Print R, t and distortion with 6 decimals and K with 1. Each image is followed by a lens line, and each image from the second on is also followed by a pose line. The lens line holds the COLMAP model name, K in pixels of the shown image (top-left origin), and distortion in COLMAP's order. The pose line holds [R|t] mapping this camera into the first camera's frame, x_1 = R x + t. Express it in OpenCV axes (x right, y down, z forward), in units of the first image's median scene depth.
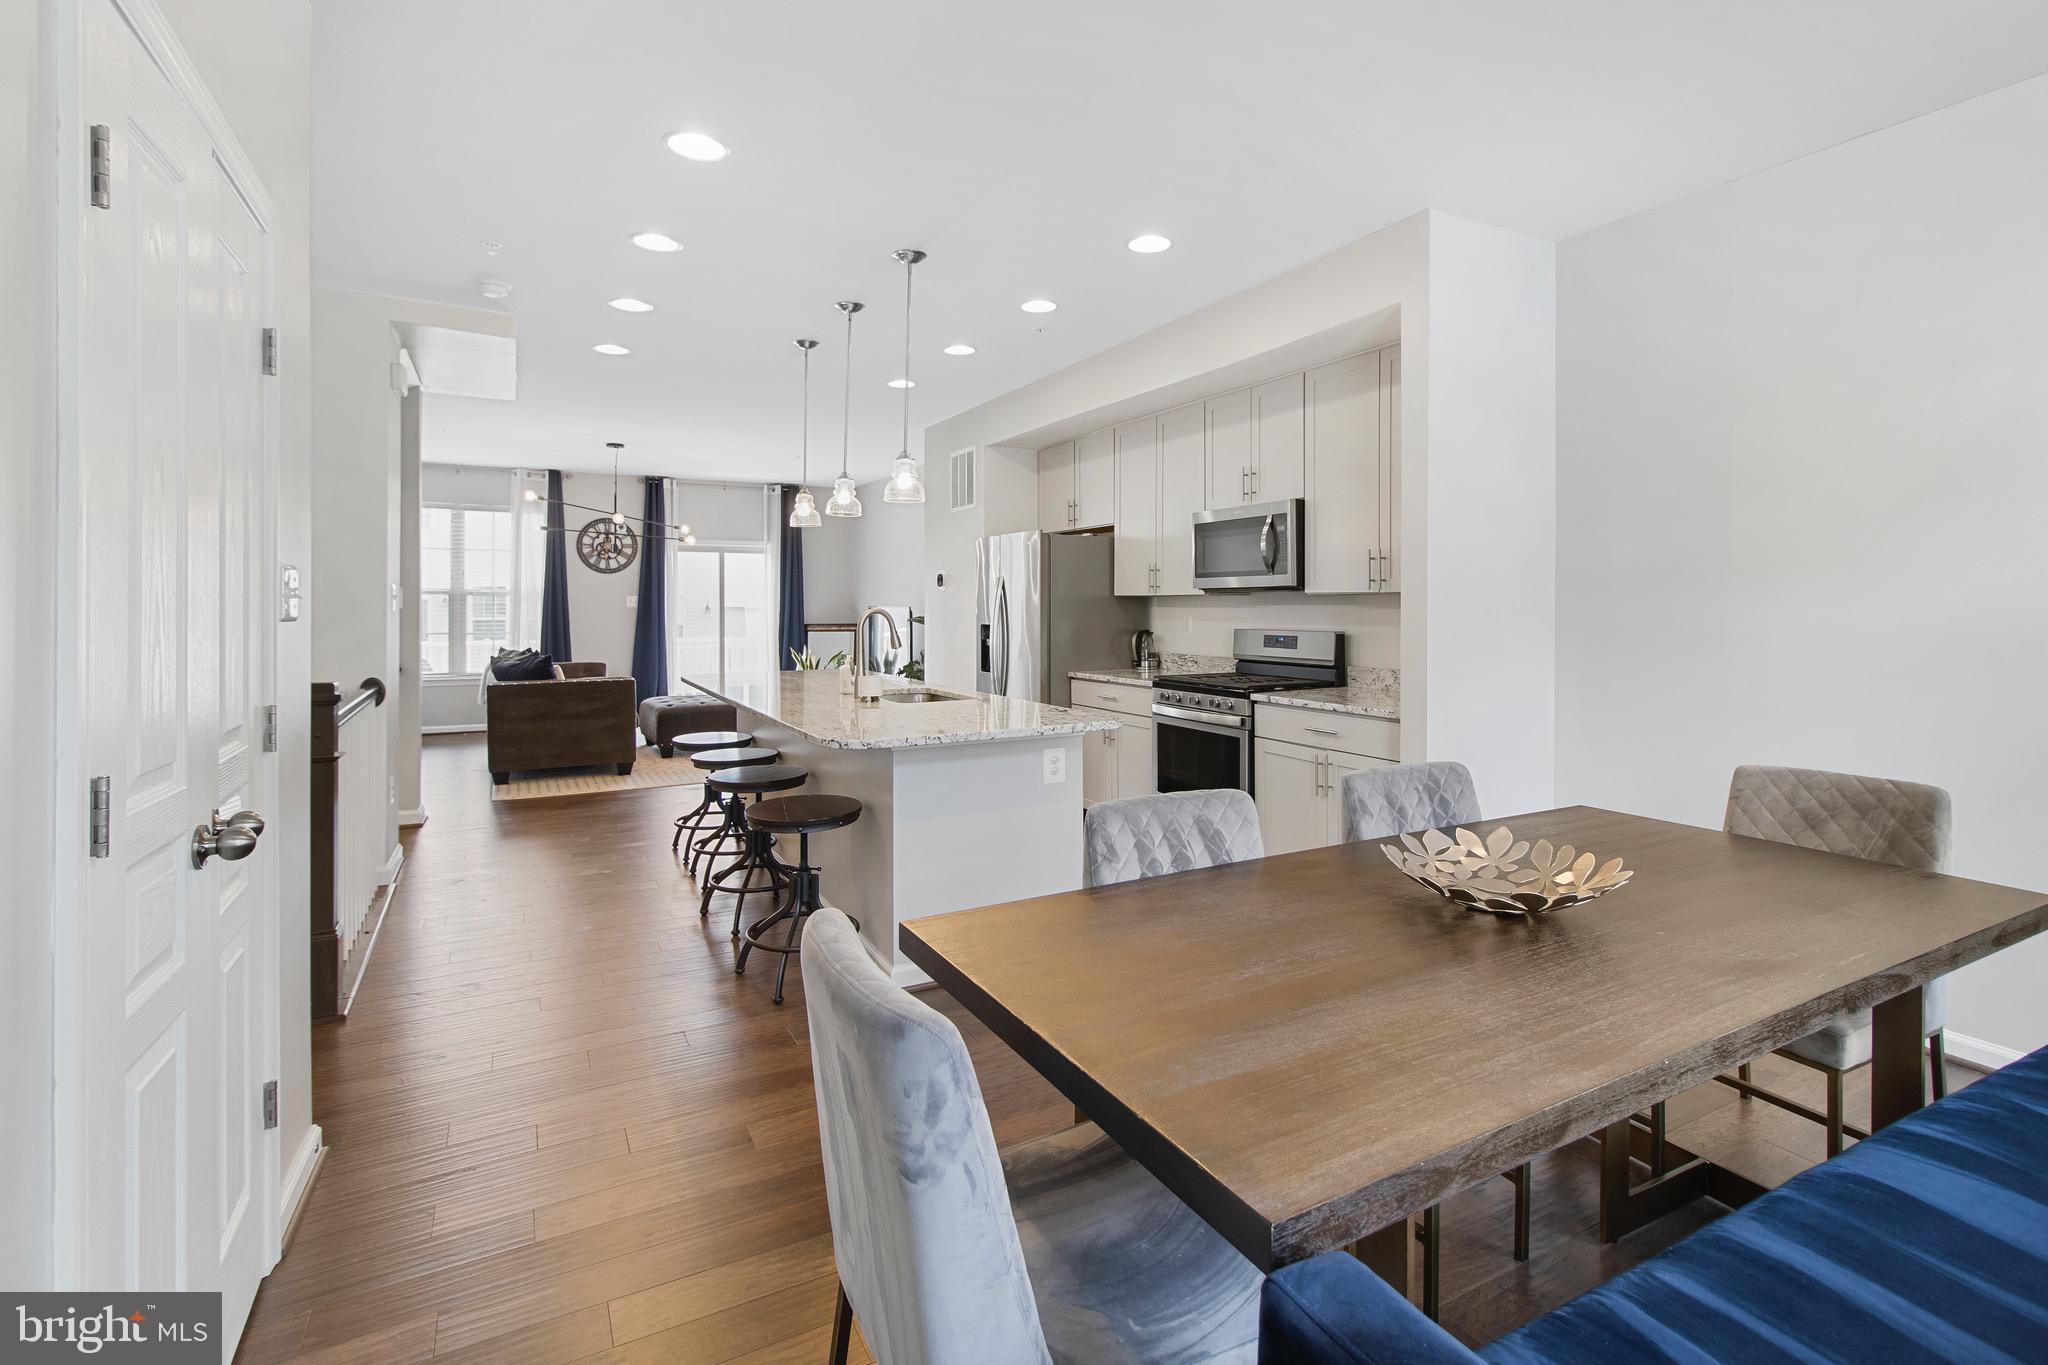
lens RADIAL K [[966.5, 0, 1047.9], [0, 966.5, 600.8], [0, 0, 1]] dist [0.001006, 0.000505]
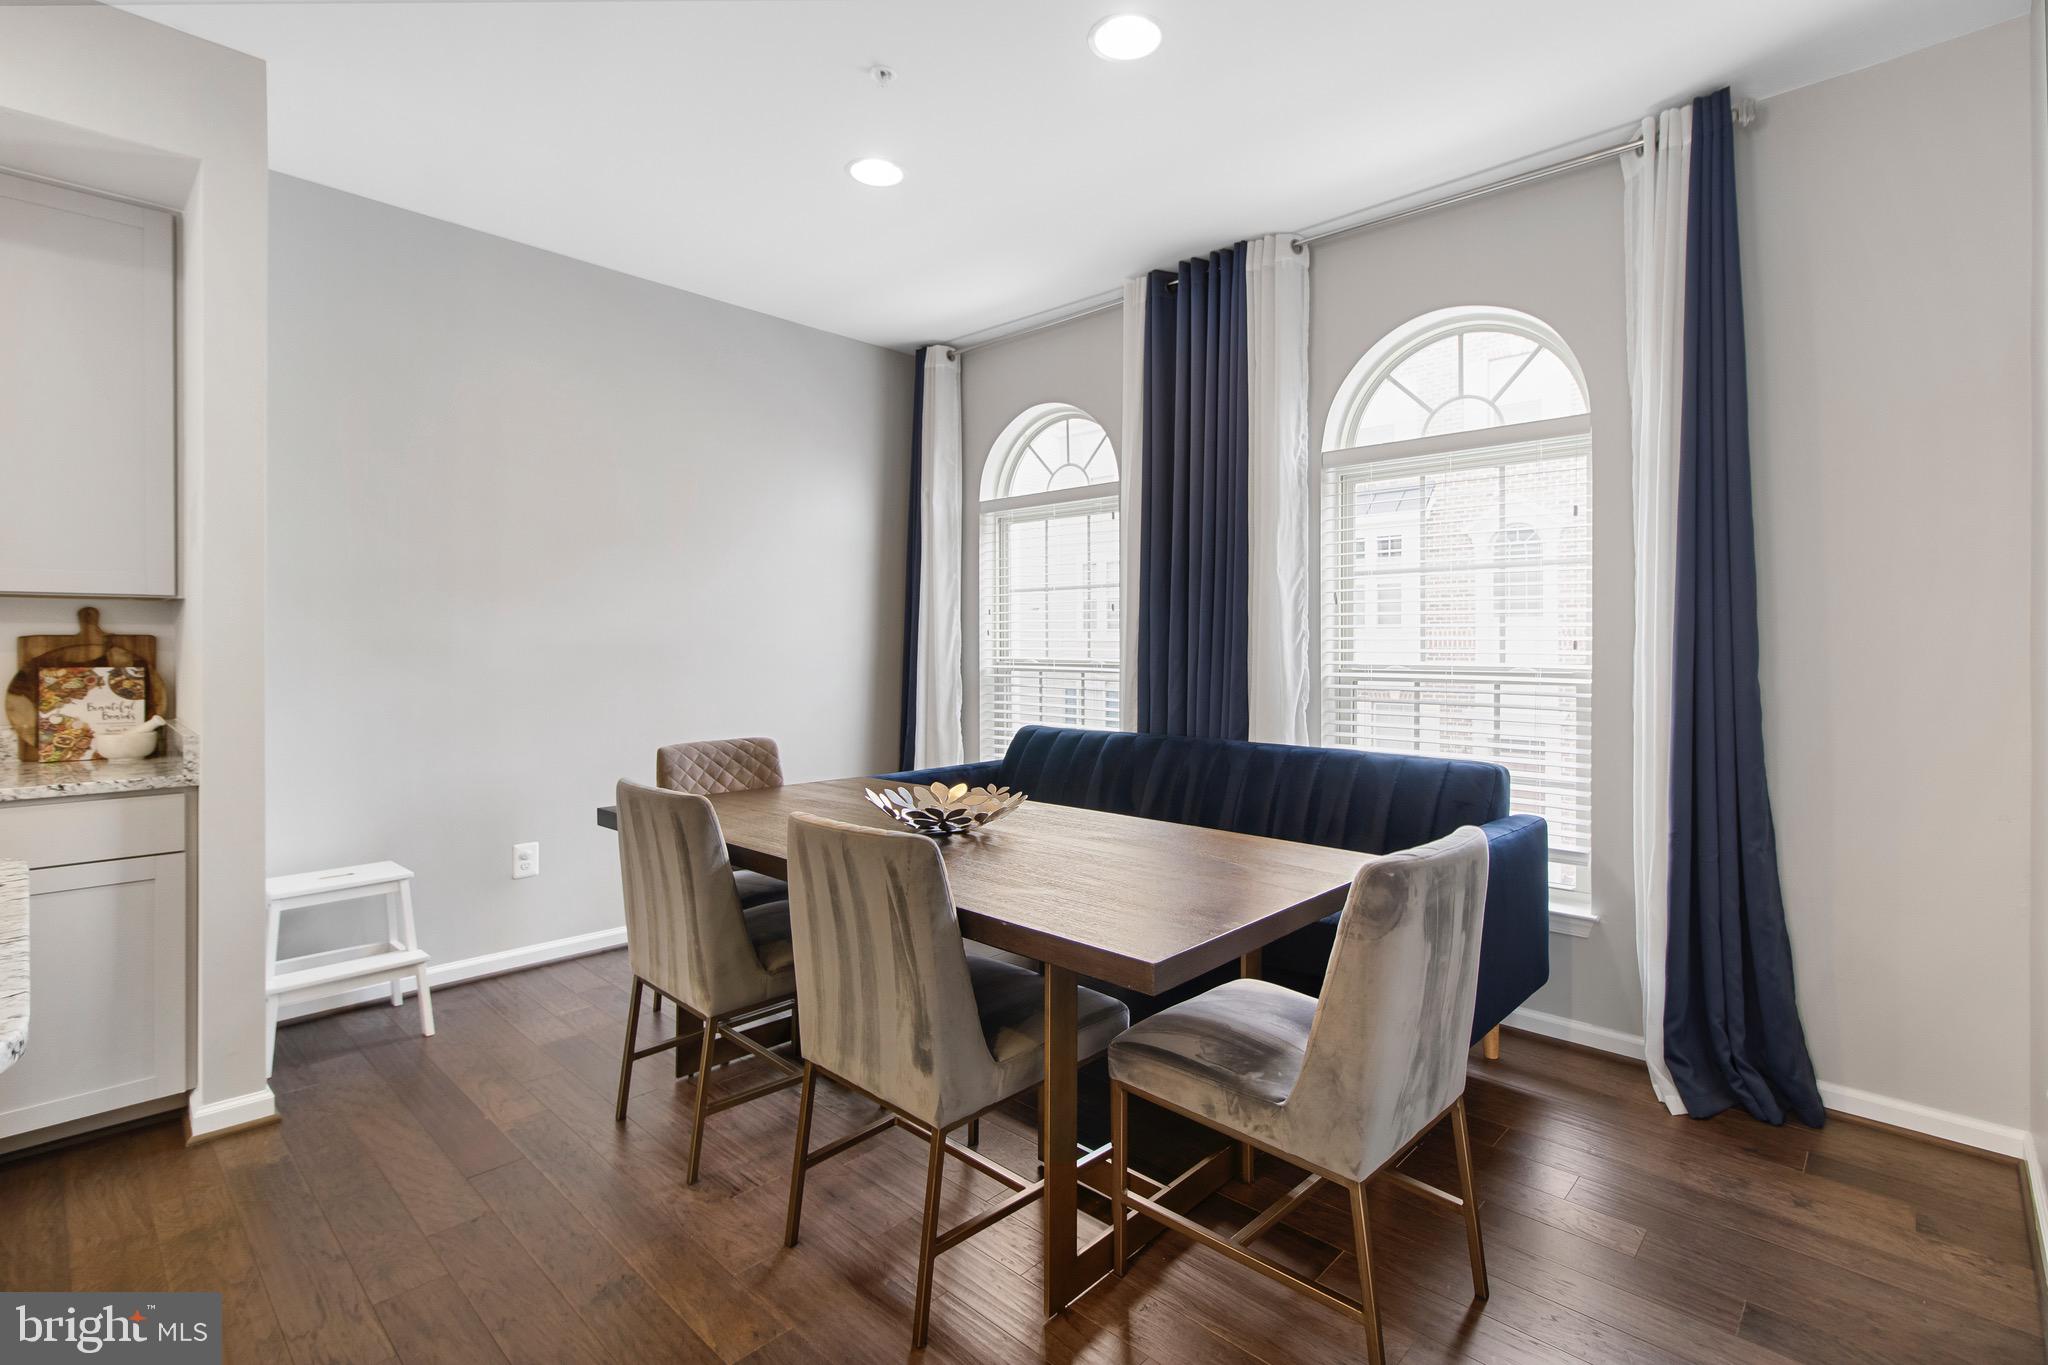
lens RADIAL K [[952.2, 0, 1026.0], [0, 952.2, 657.9], [0, 0, 1]] dist [-0.002552, 0.000178]
pose [[-0.312314, -0.007124, 0.949952, -0.253605], [-0.000685, 0.999973, 0.007274, 0.017839], [-0.949979, 0.001621, -0.312310, 0.393294]]
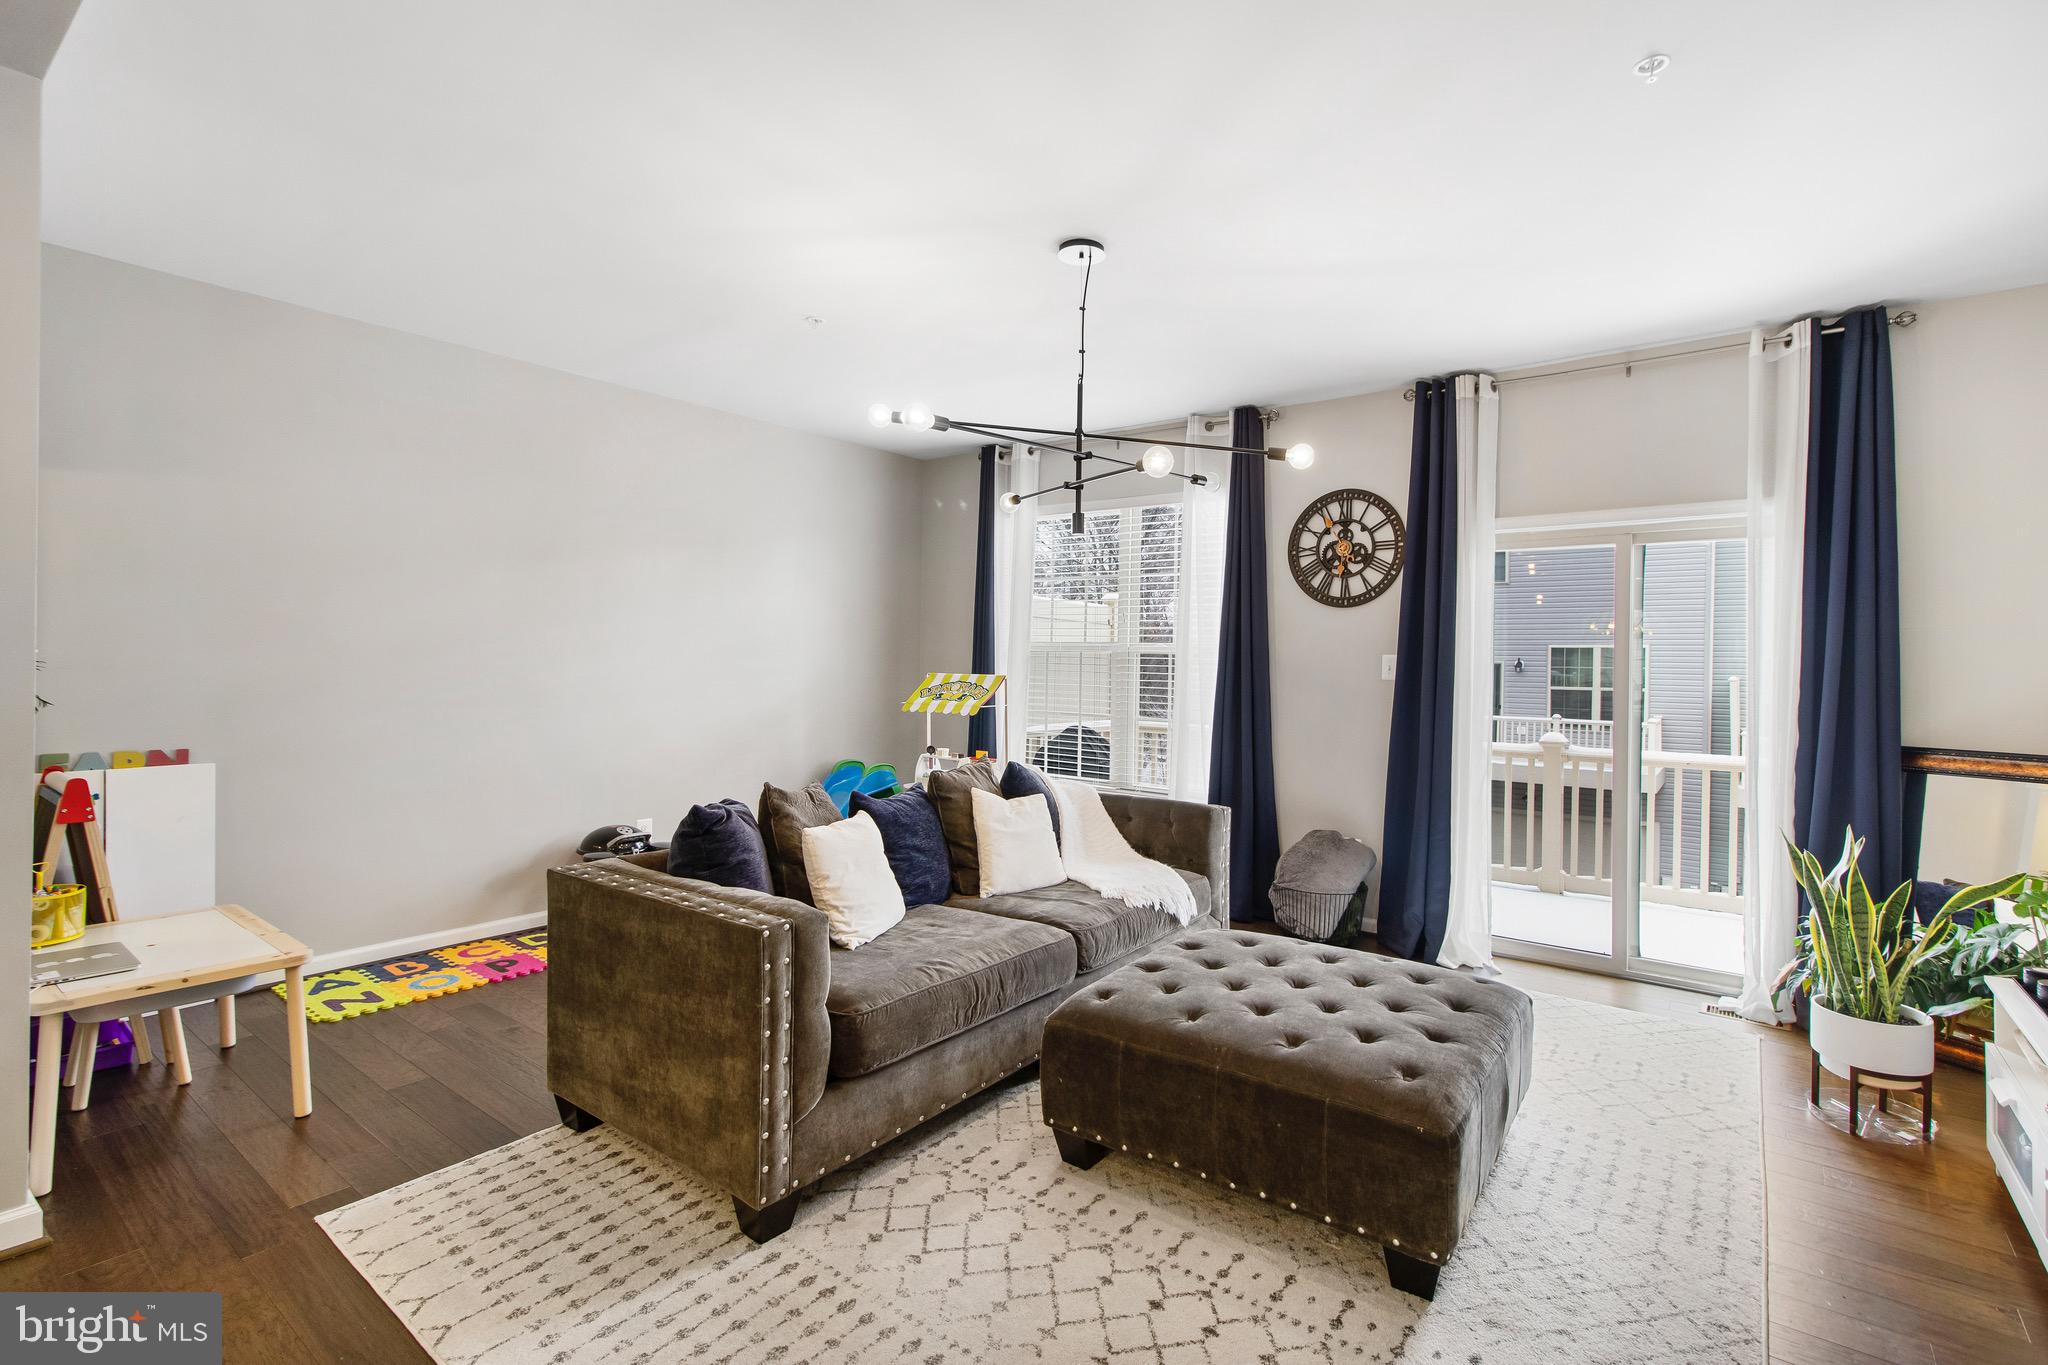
lens RADIAL K [[952.2, 0, 1026.0], [0, 952.2, 657.9], [0, 0, 1]] dist [-0.002552, 0.000178]
pose [[0.401755, 0.004483, -0.915736, -0.163672], [-0.013693, 0.999906, -0.001112, -0.001512], [0.915645, 0.012986, 0.401778, 1.183564]]
